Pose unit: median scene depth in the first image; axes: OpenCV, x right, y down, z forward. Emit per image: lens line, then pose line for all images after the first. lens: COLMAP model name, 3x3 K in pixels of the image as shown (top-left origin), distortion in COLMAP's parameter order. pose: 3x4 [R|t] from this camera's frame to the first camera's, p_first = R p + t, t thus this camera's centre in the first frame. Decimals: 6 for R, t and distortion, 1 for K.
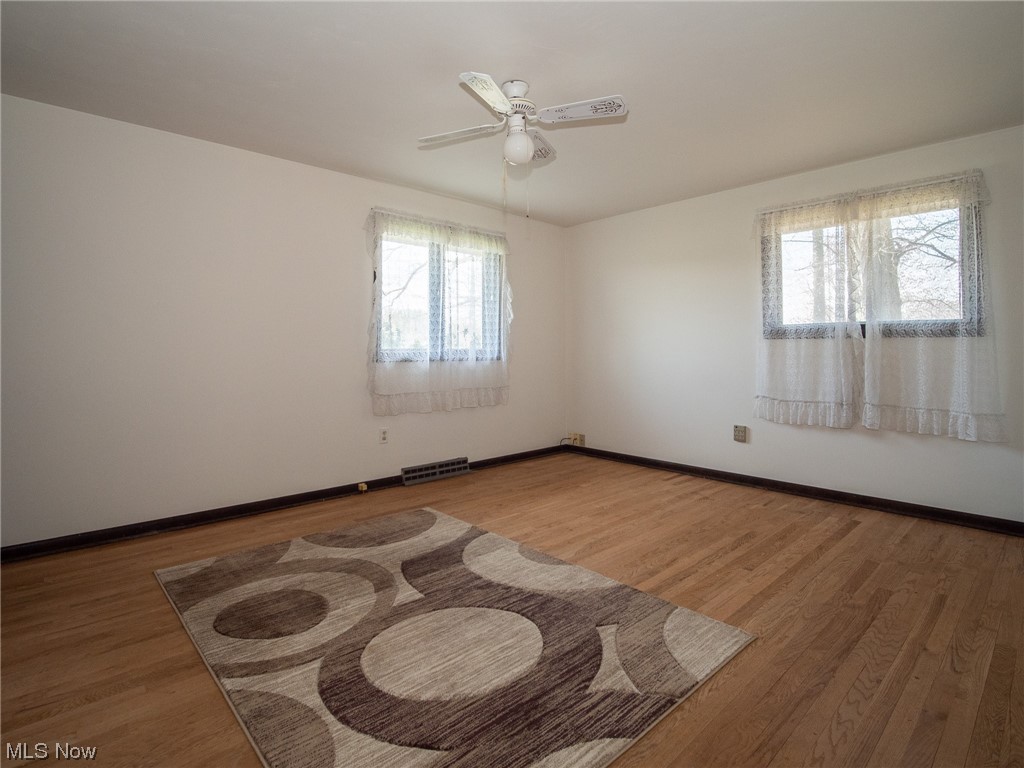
lens RADIAL K [[518.9, 0, 513.2], [0, 518.9, 335.8], [0, 0, 1]] dist [-0.003763, -0.000494]
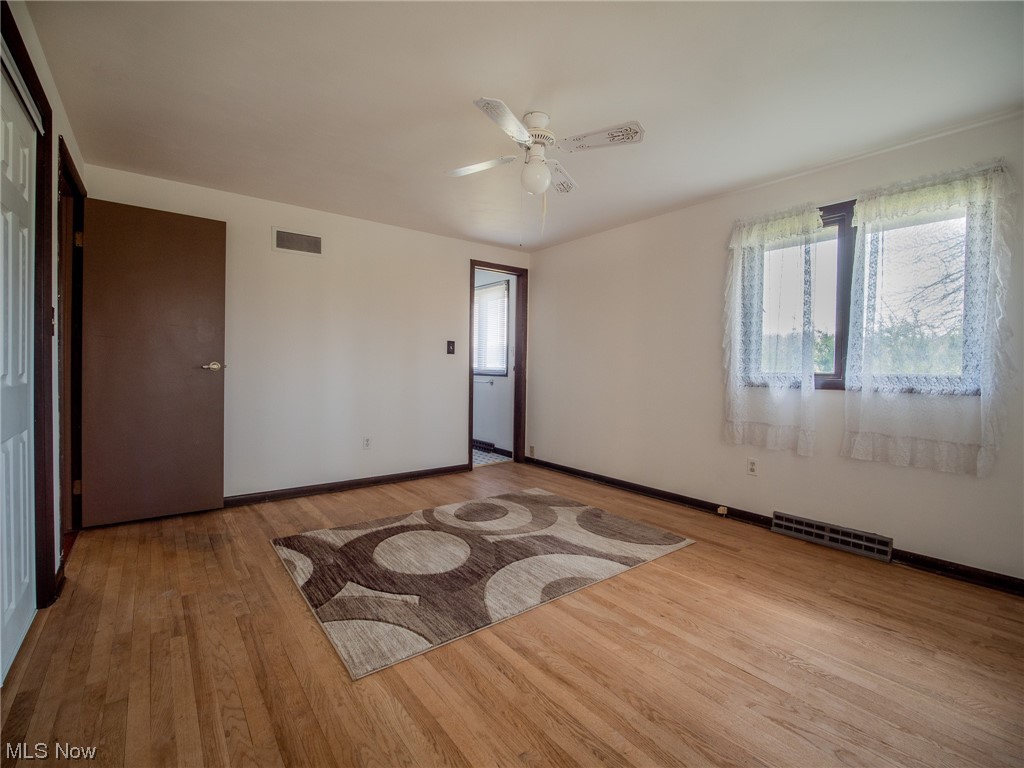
lens RADIAL K [[463.2, 0, 512.0], [0, 463.2, 384.0], [0, 0, 1]] dist [-0.004261, -0.000826]
pose [[-0.094505, 0.030866, -0.995046, 0.980398], [0.016269, 0.999434, 0.029457, 0.024294], [0.995391, -0.013404, -0.094954, 1.071607]]
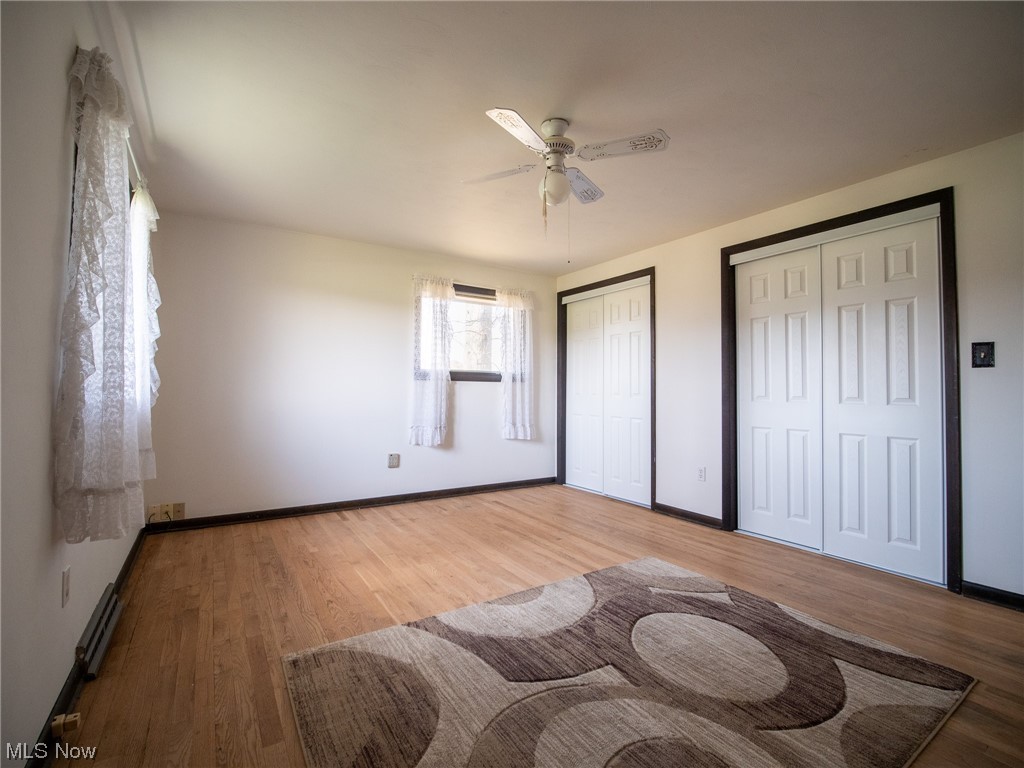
lens RADIAL K [[463.2, 0, 512.0], [0, 463.2, 384.0], [0, 0, 1]] dist [-0.004261, -0.000826]
pose [[0.177733, 0.015850, 0.983951, -0.900585], [-0.038595, 0.999213, -0.009125, 0.027554], [-0.983322, -0.036354, 0.178204, 0.941817]]
